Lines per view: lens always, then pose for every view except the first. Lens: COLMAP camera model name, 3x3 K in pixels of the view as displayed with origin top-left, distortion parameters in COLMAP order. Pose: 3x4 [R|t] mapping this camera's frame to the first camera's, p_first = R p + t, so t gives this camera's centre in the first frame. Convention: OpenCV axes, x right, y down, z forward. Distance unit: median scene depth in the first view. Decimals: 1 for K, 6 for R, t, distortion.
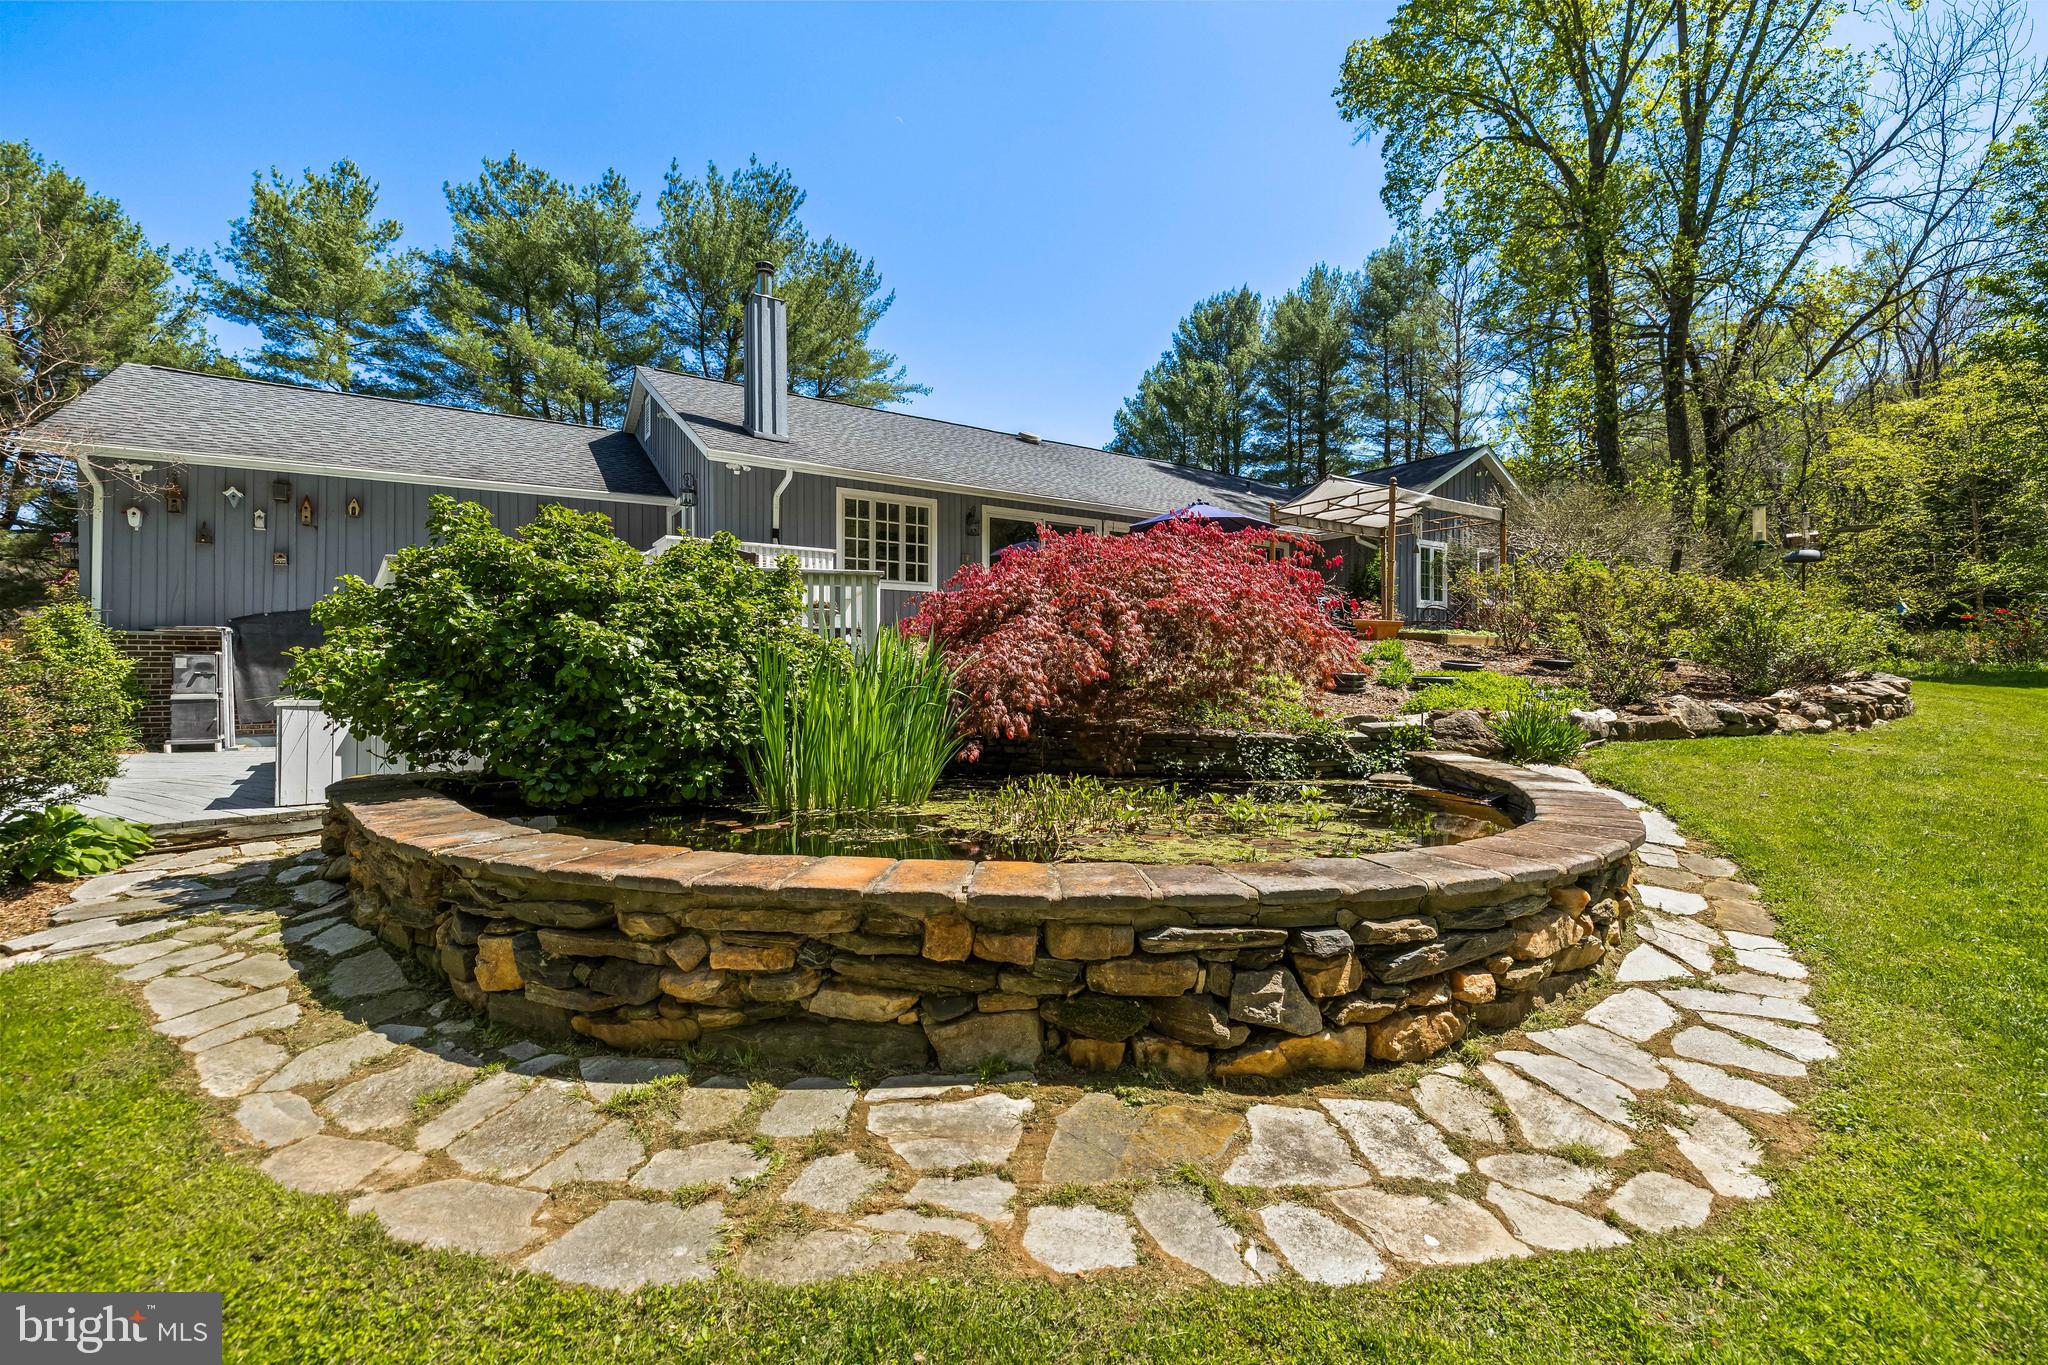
lens RADIAL K [[860.2, 0, 1027.0], [0, 860.2, 675.3], [0, 0, 1]] dist [0.001301, 0.000719]
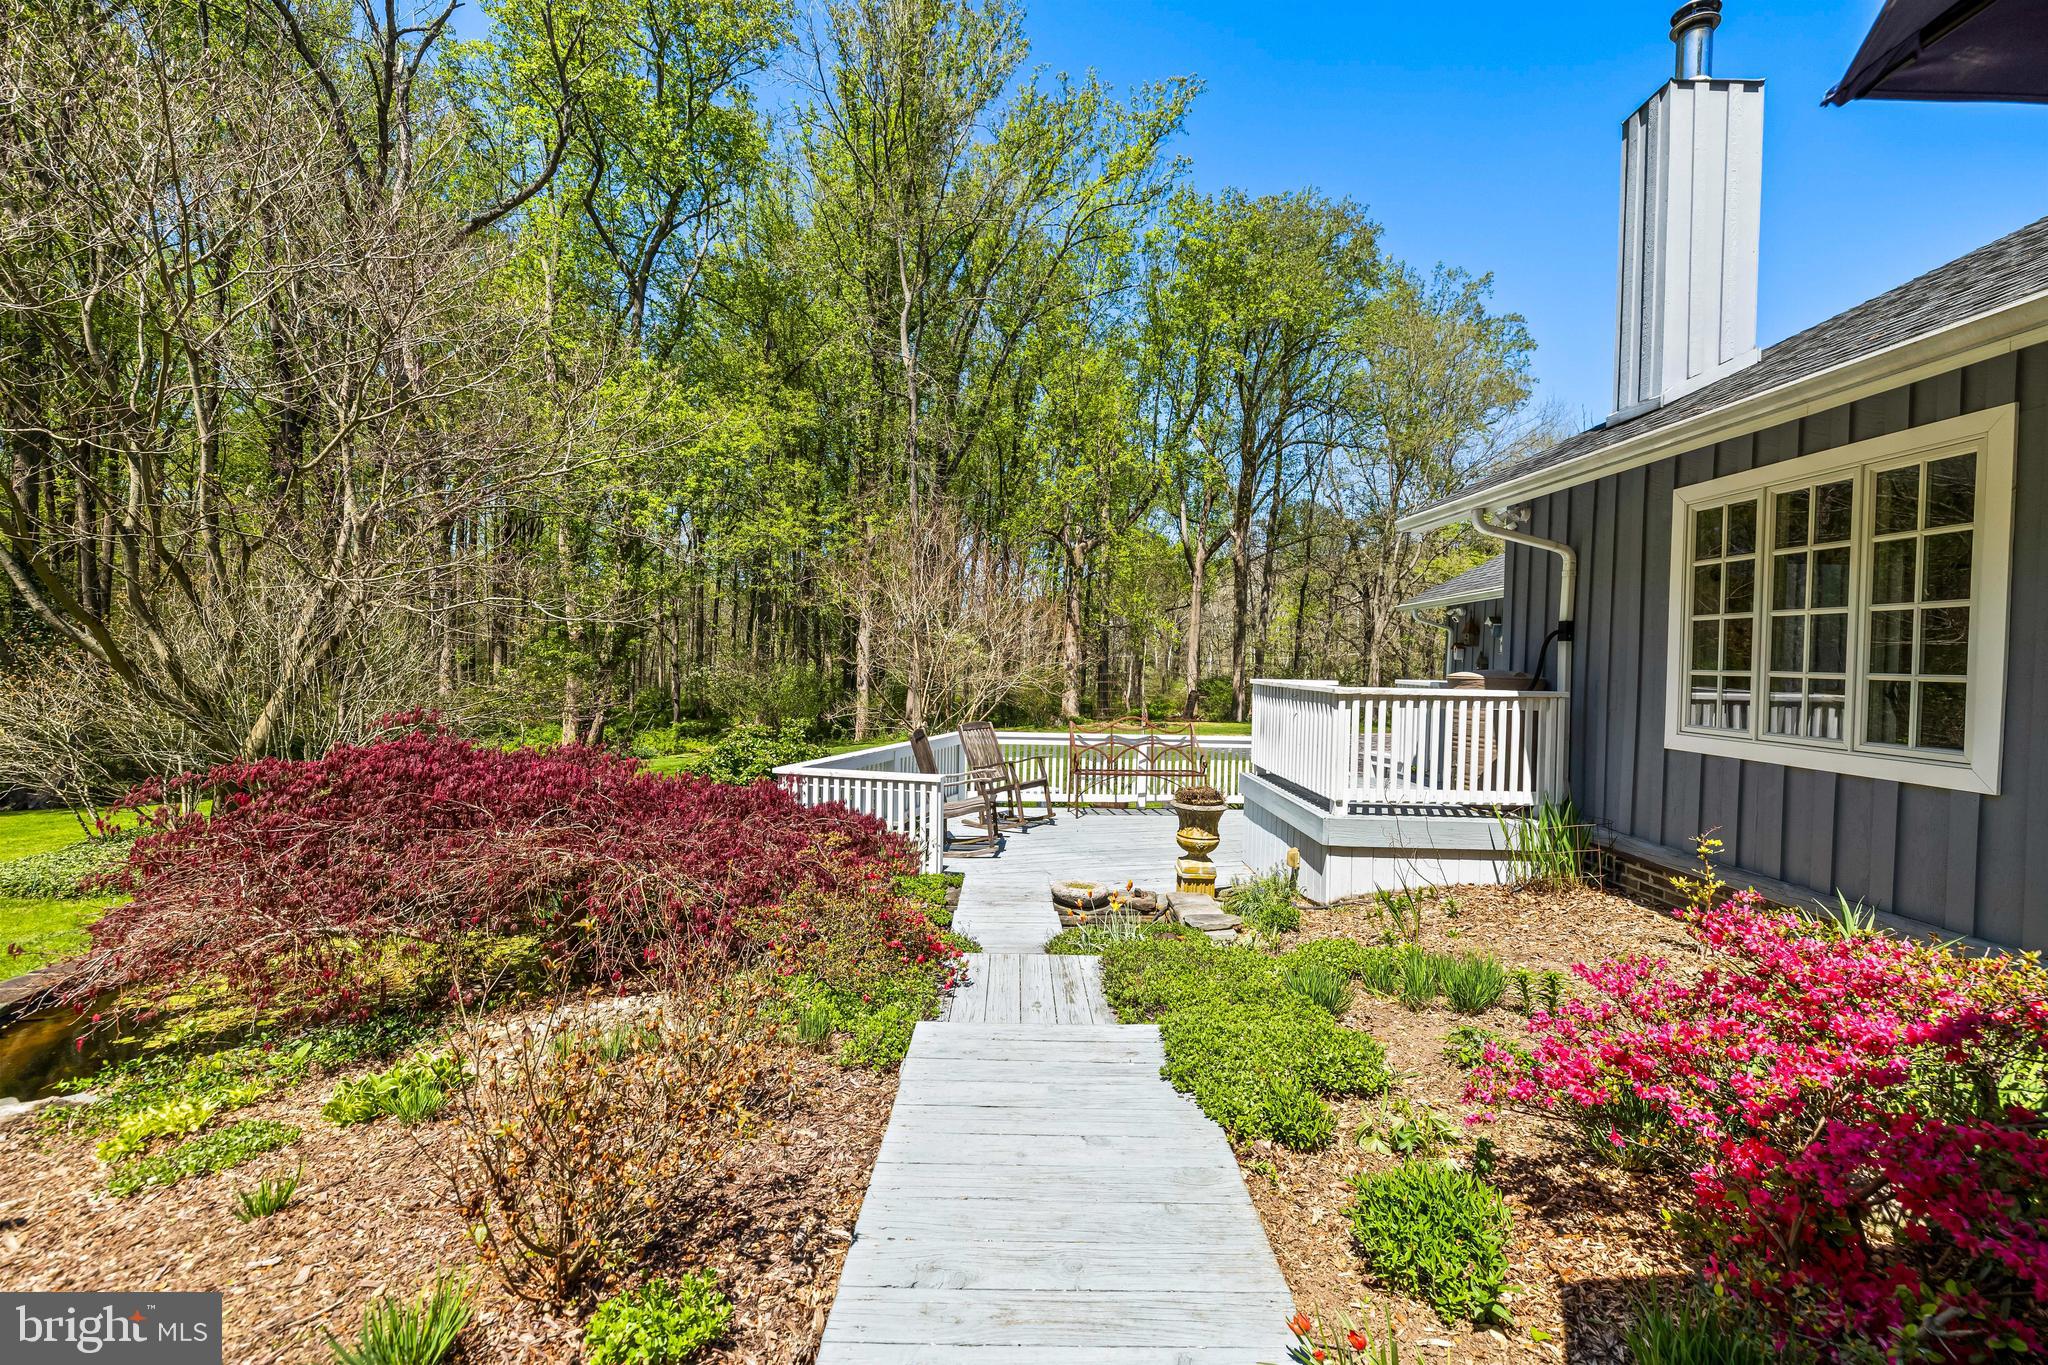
lens RADIAL K [[860.2, 0, 1024.9], [0, 860.2, 673.9], [0, 0, 1]] dist [0.001301, 0.000719]
pose [[-0.545840, 0.006002, -0.837868, 0.081591], [-0.020598, 0.999576, 0.020580, -0.043446], [0.837636, 0.028491, -0.545485, 0.303499]]
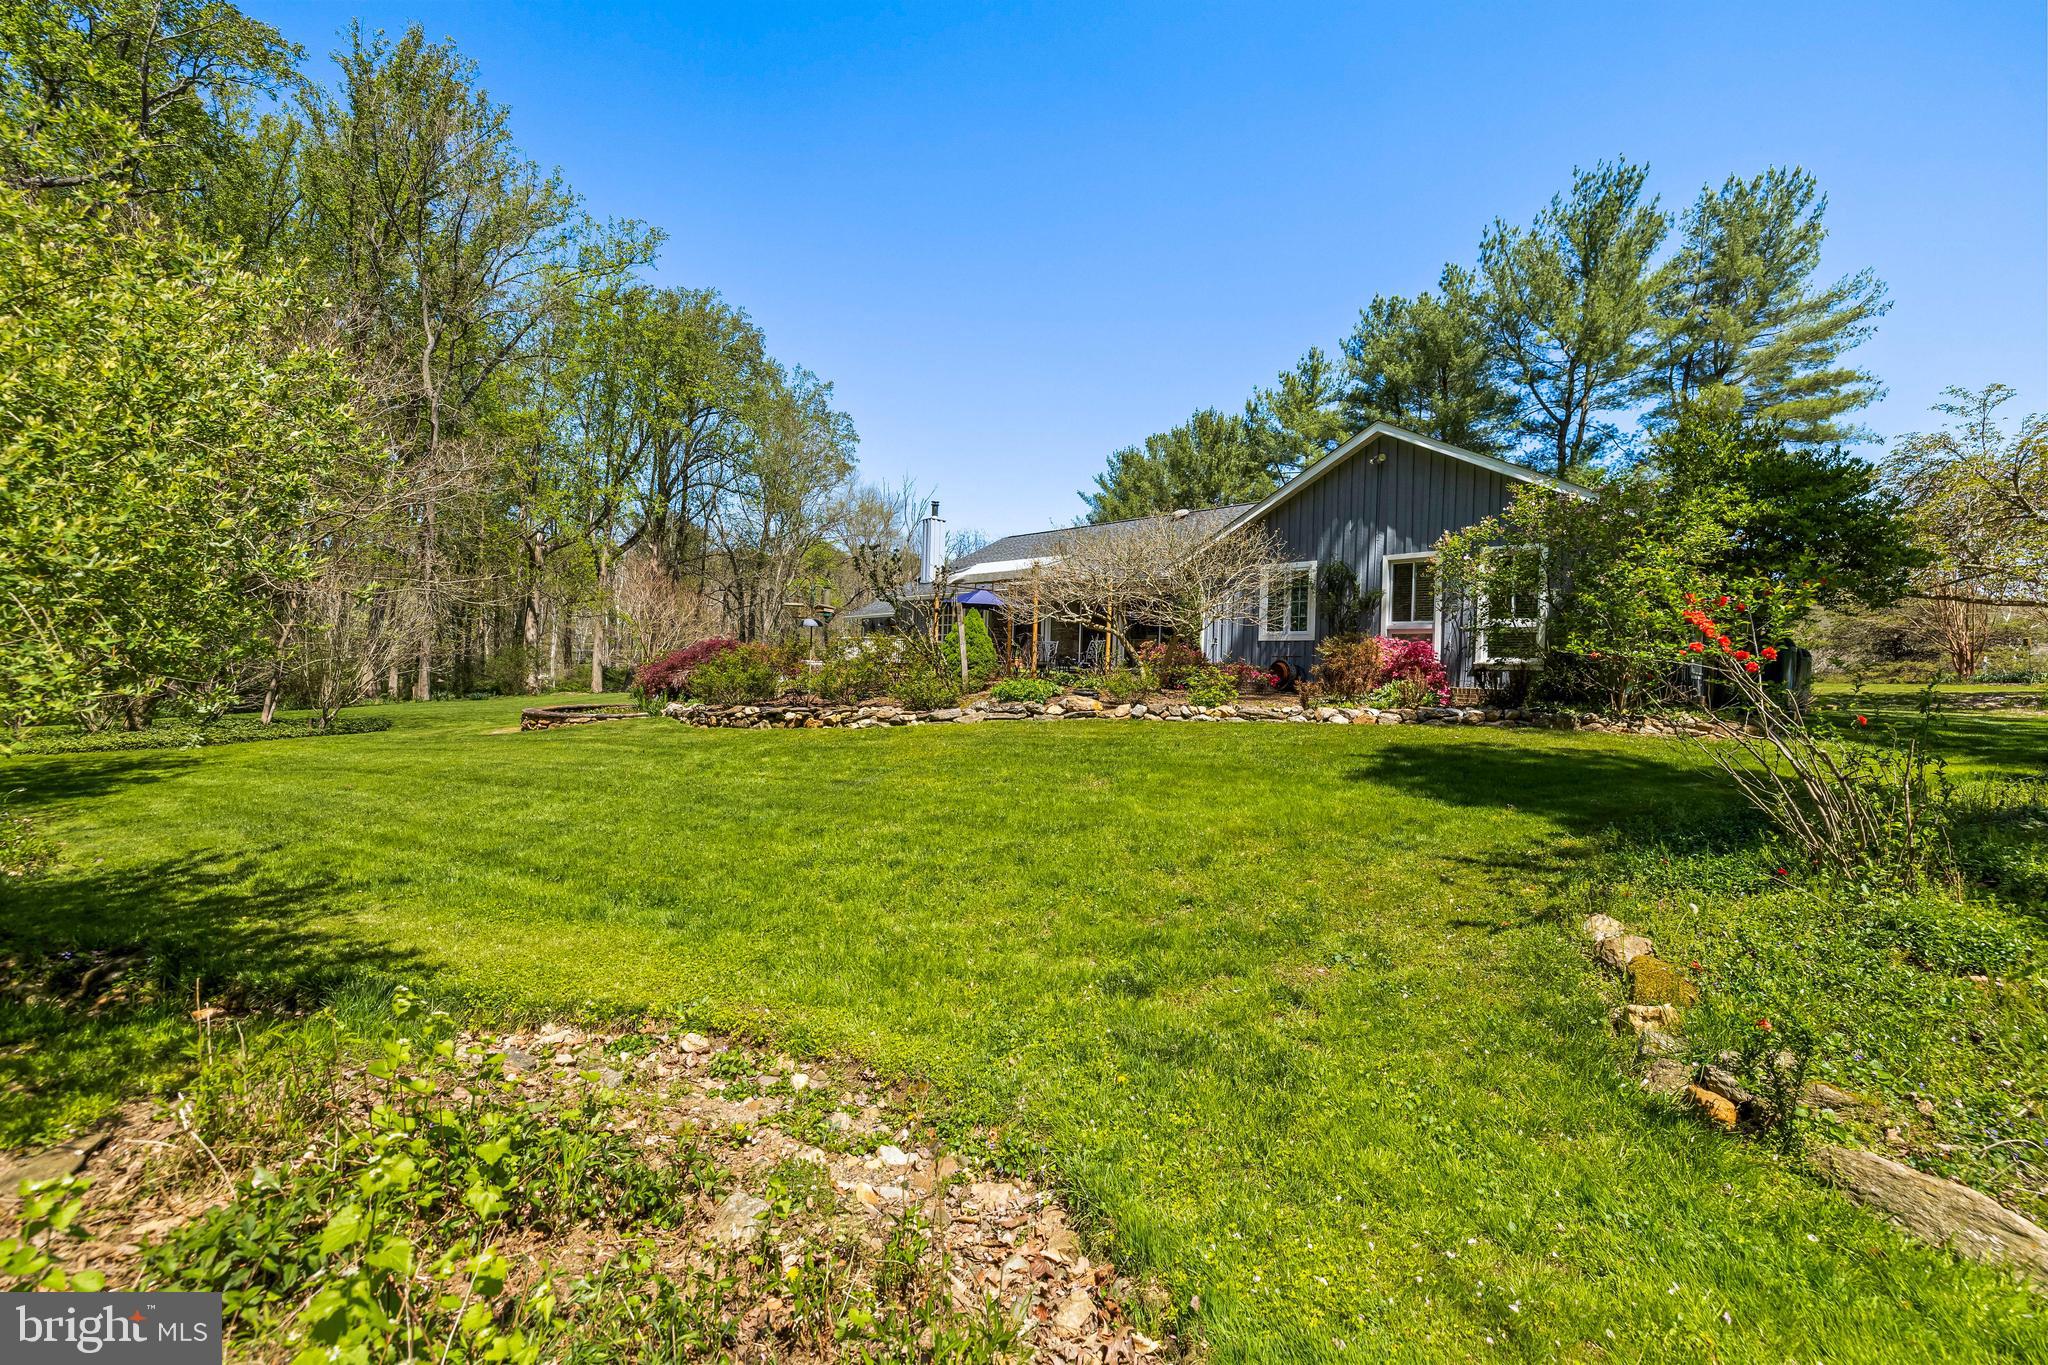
lens RADIAL K [[860.2, 0, 1027.0], [0, 860.2, 677.3], [0, 0, 1]] dist [0.001301, 0.000719]
pose [[0.174196, 0.009216, -0.984668, 0.592717], [-0.034585, 0.999397, 0.003235, -0.015849], [0.984103, 0.033491, 0.174410, 0.273115]]
